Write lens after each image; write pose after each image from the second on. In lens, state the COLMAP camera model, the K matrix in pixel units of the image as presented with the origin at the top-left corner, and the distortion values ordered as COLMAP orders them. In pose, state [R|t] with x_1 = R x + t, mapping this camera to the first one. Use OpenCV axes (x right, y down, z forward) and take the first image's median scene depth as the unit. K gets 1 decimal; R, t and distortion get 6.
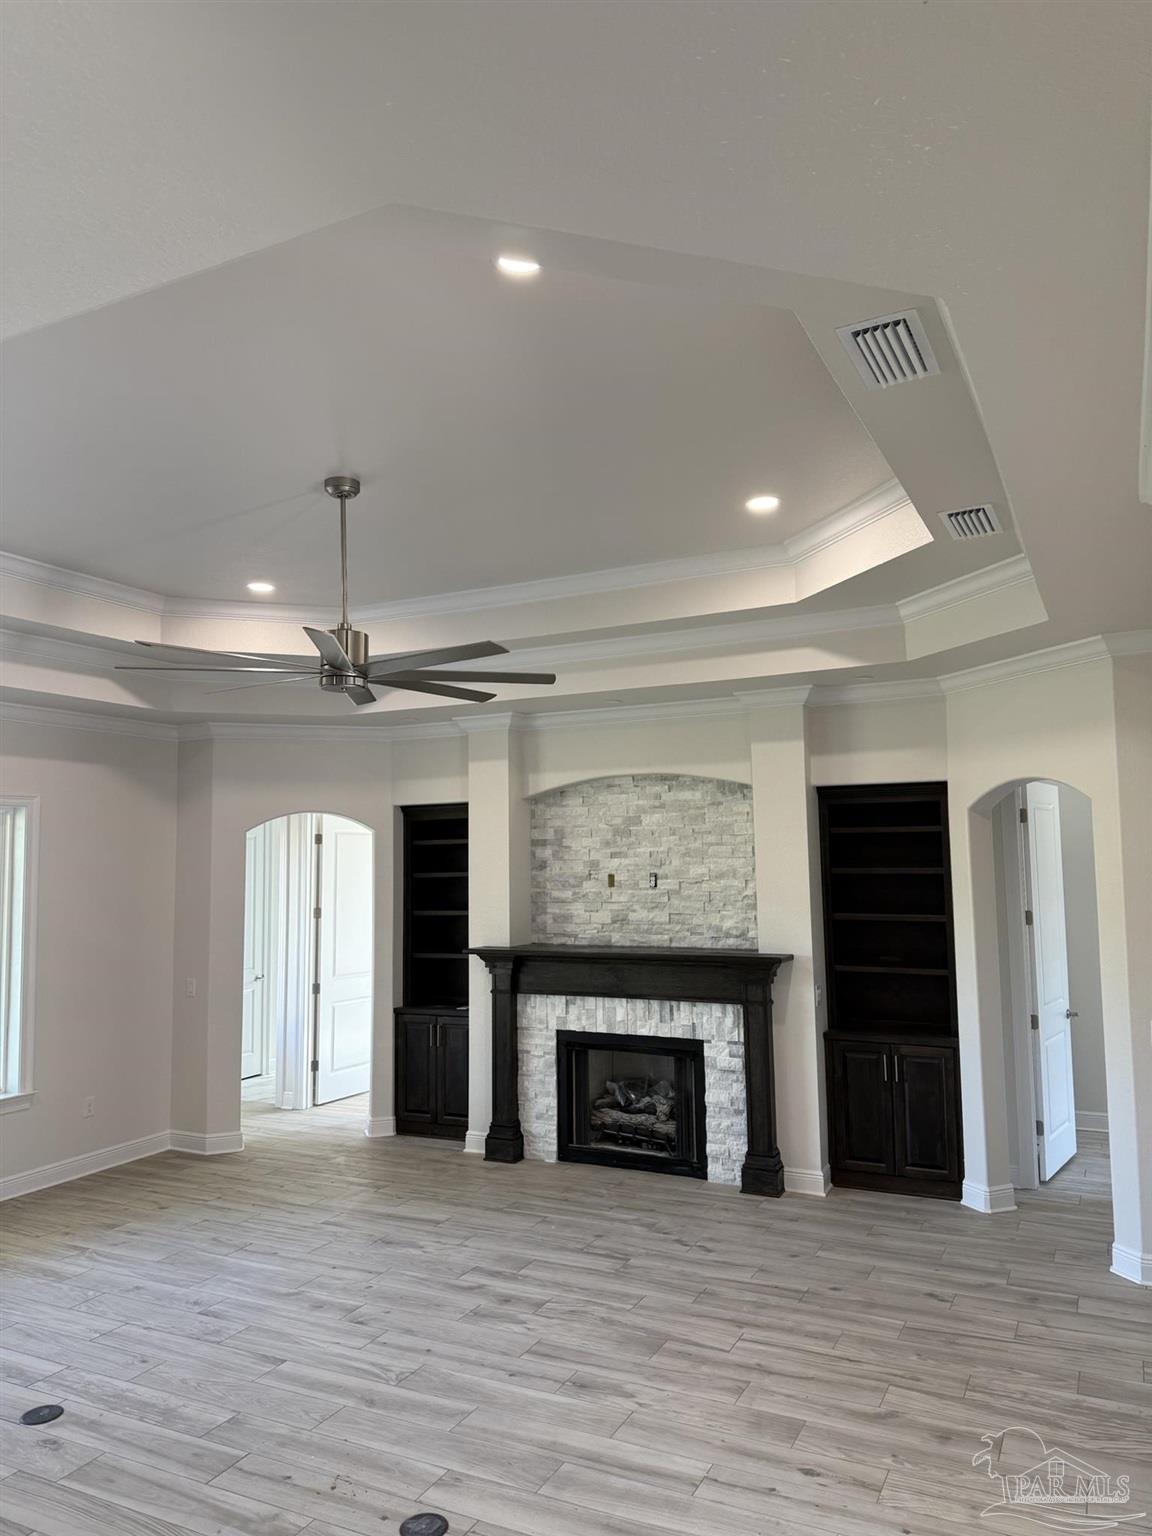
lens RADIAL K [[1091.7, 0, 576.0], [0, 1091.7, 768.0], [0, 0, 1]] dist [-0.007801, -0.003379]
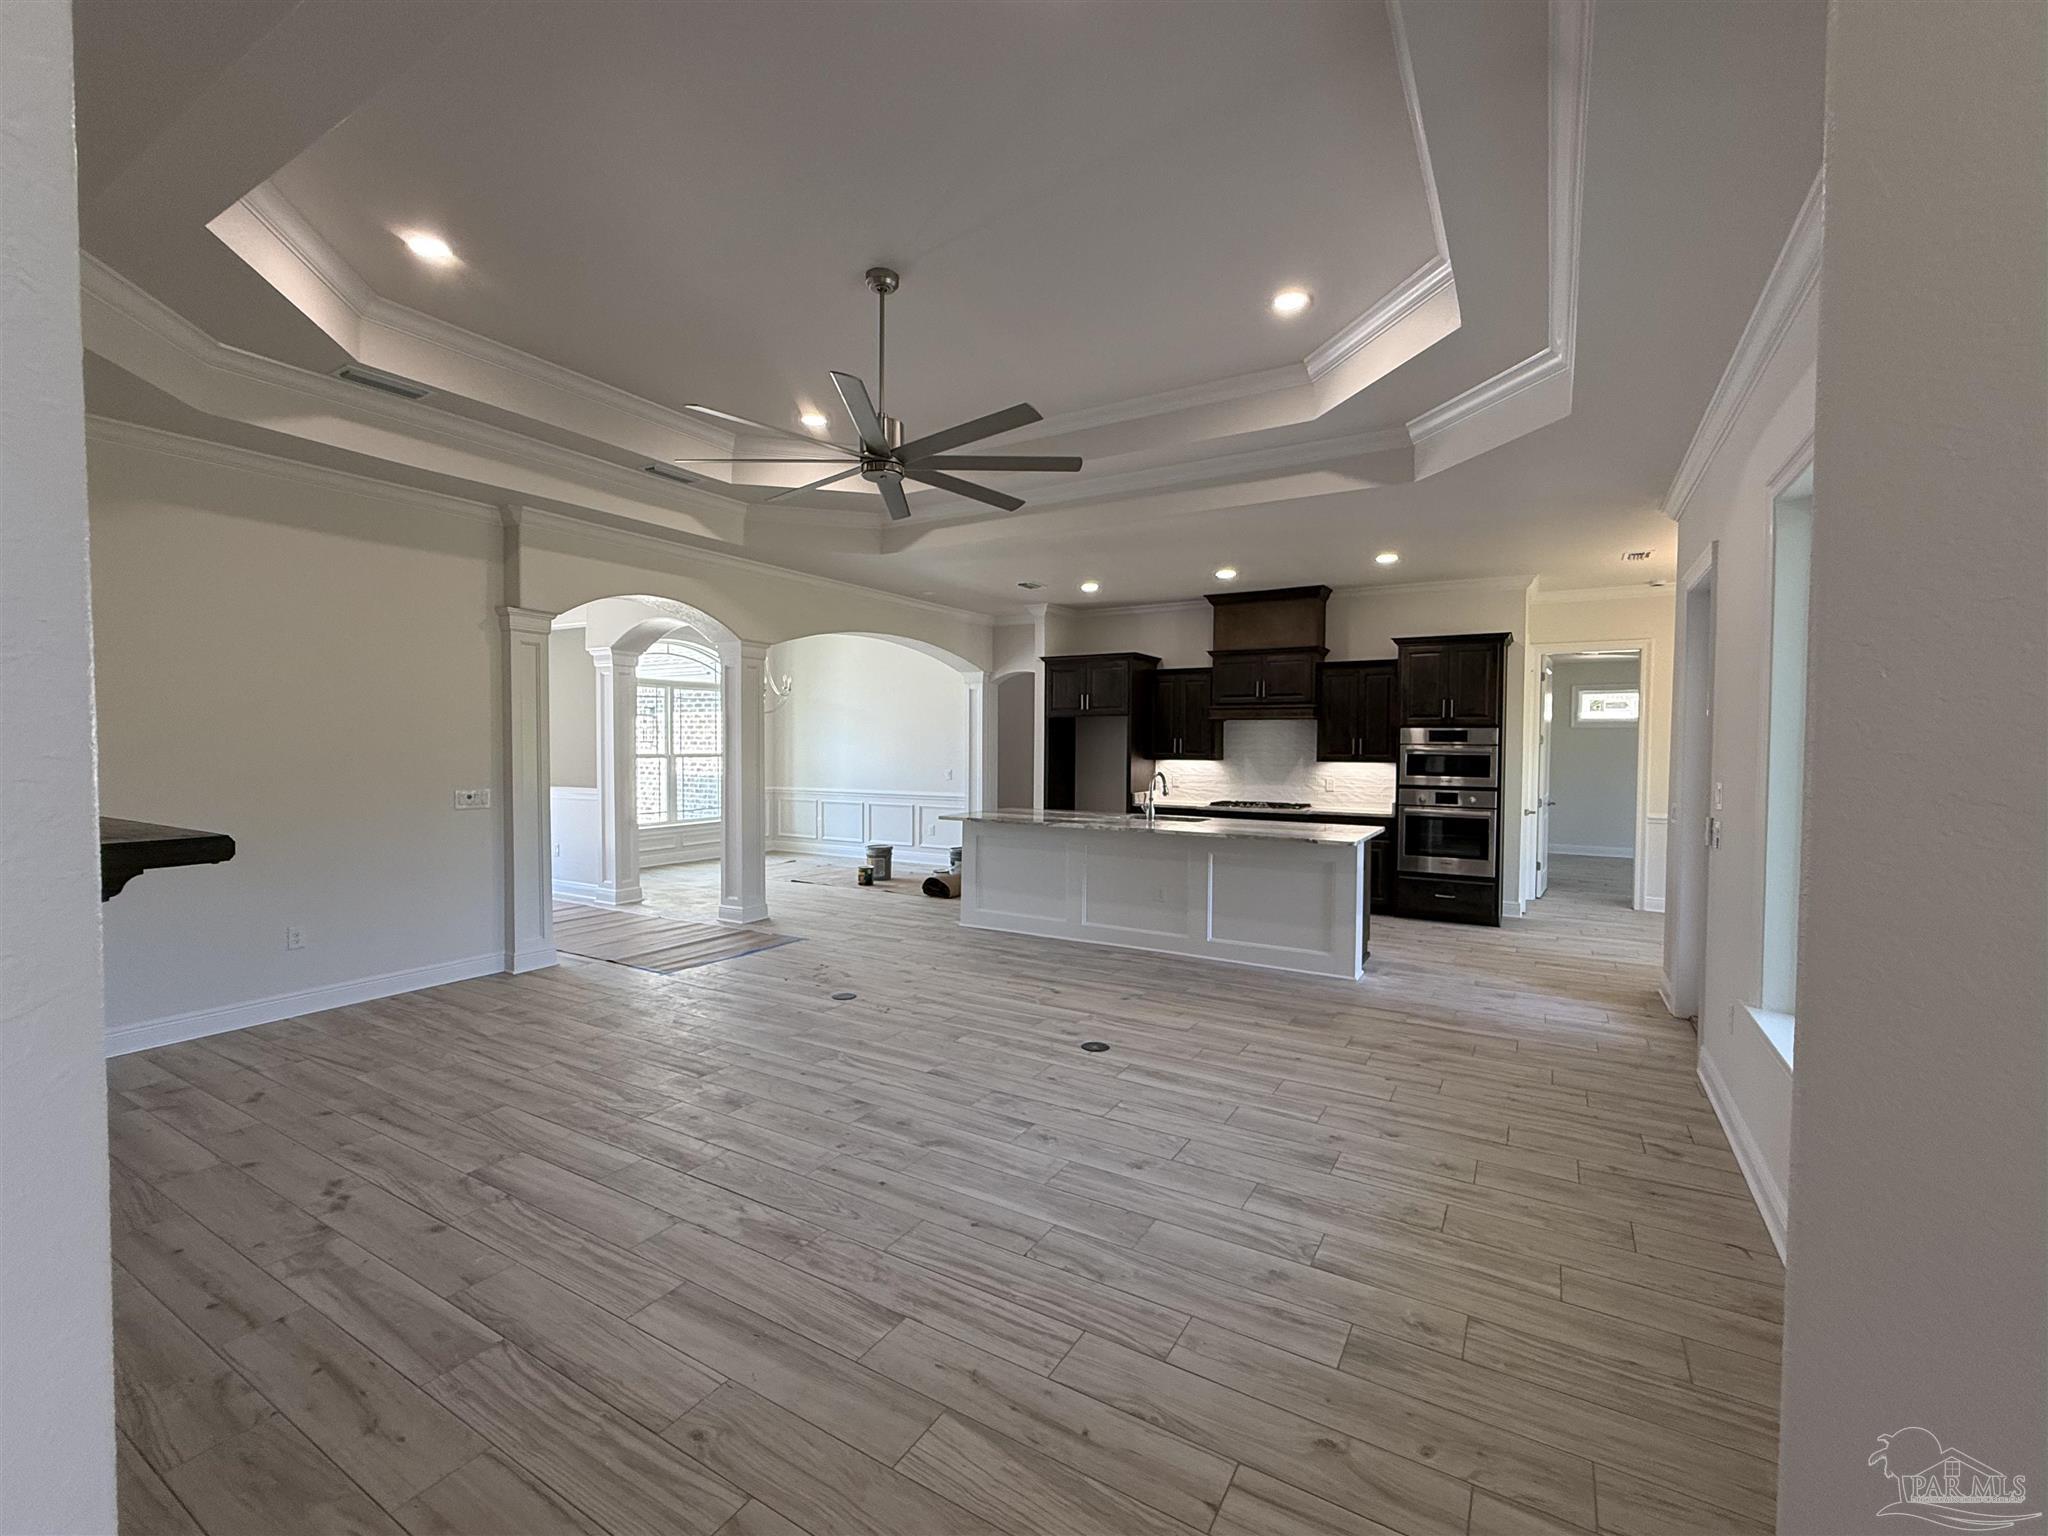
lens RADIAL K [[878.0, 0, 1024.0], [0, 878.0, 768.0], [0, 0, 1]] dist [0.000527, -0.000055]
pose [[-0.997358, 0.006607, 0.072344, -0.403915], [0.002289, 0.998220, -0.059603, 0.256596], [-0.072609, -0.059279, -0.995597, 1.786415]]
